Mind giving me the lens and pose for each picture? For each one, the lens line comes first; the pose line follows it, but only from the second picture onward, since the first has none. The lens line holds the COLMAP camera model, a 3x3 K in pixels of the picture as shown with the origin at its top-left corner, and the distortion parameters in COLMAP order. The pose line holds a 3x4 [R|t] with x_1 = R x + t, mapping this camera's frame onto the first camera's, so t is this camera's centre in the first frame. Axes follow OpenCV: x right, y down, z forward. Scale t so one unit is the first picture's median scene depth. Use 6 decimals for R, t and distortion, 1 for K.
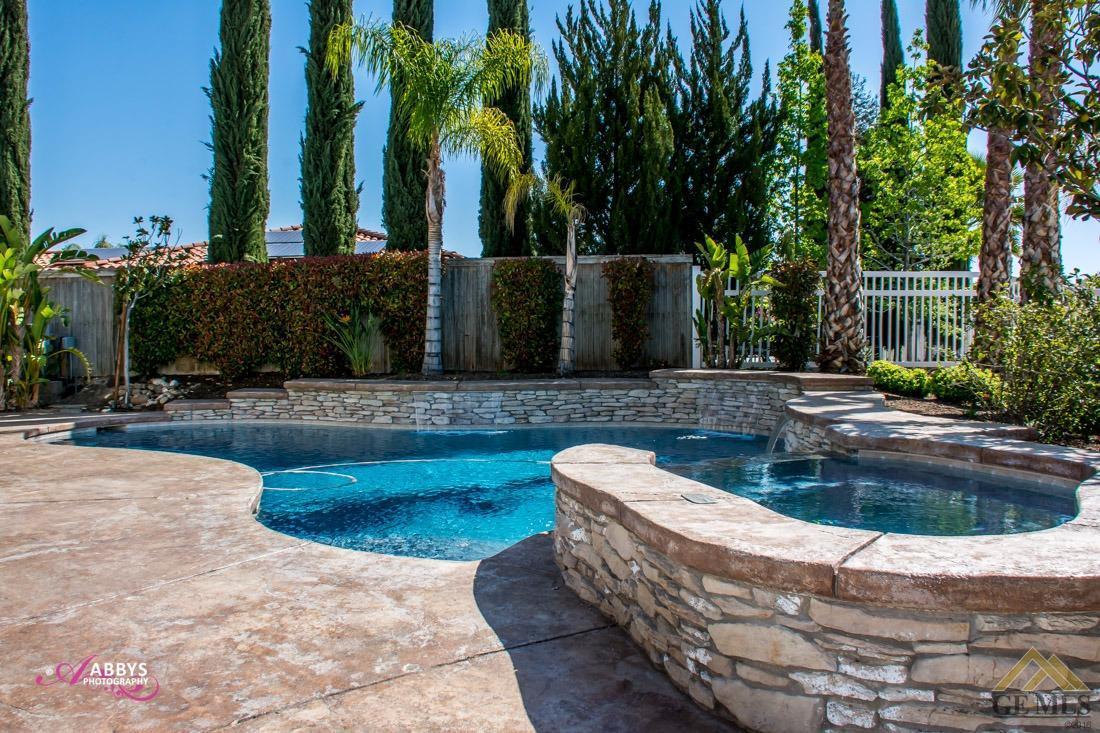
lens RADIAL K [[888.6, 0, 550.0], [0, 888.6, 366.5], [0, 0, 1]] dist [-0.077311, 0.006137]
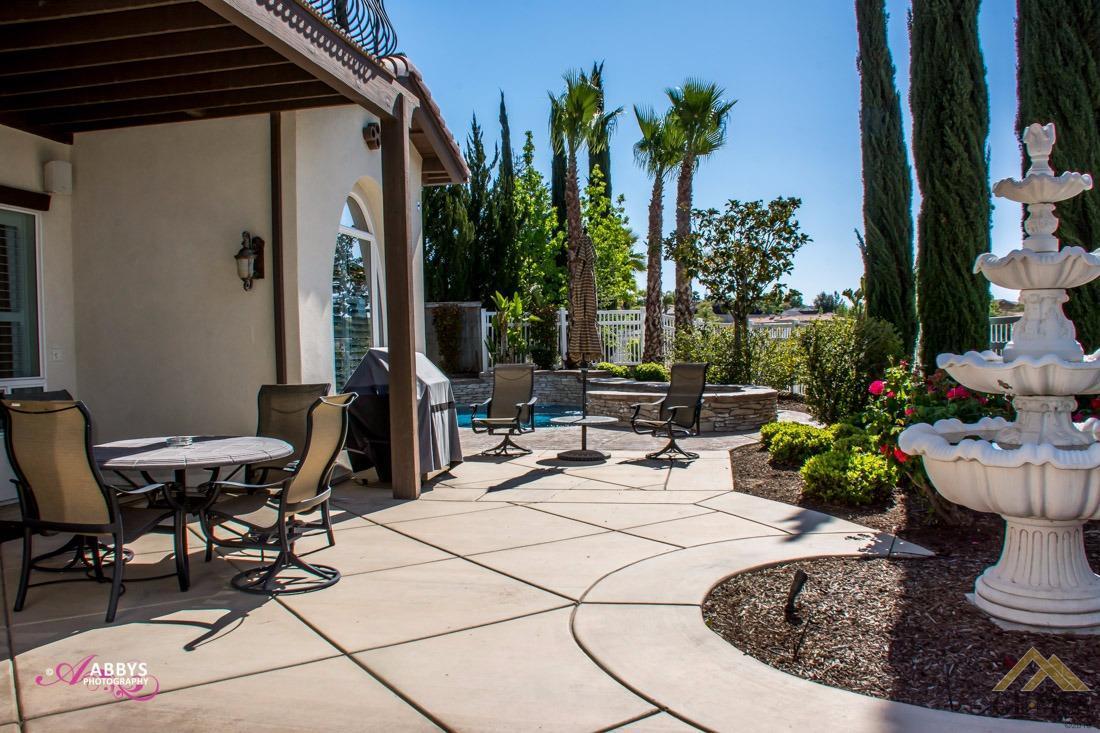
lens RADIAL K [[888.6, 0, 550.0], [0, 888.6, 366.5], [0, 0, 1]] dist [-0.077311, 0.006137]
pose [[0.897703, -0.032727, 0.439385, -0.525013], [0.039490, 0.999200, -0.006258, 0.008821], [-0.438829, 0.022970, 0.898277, -0.605149]]
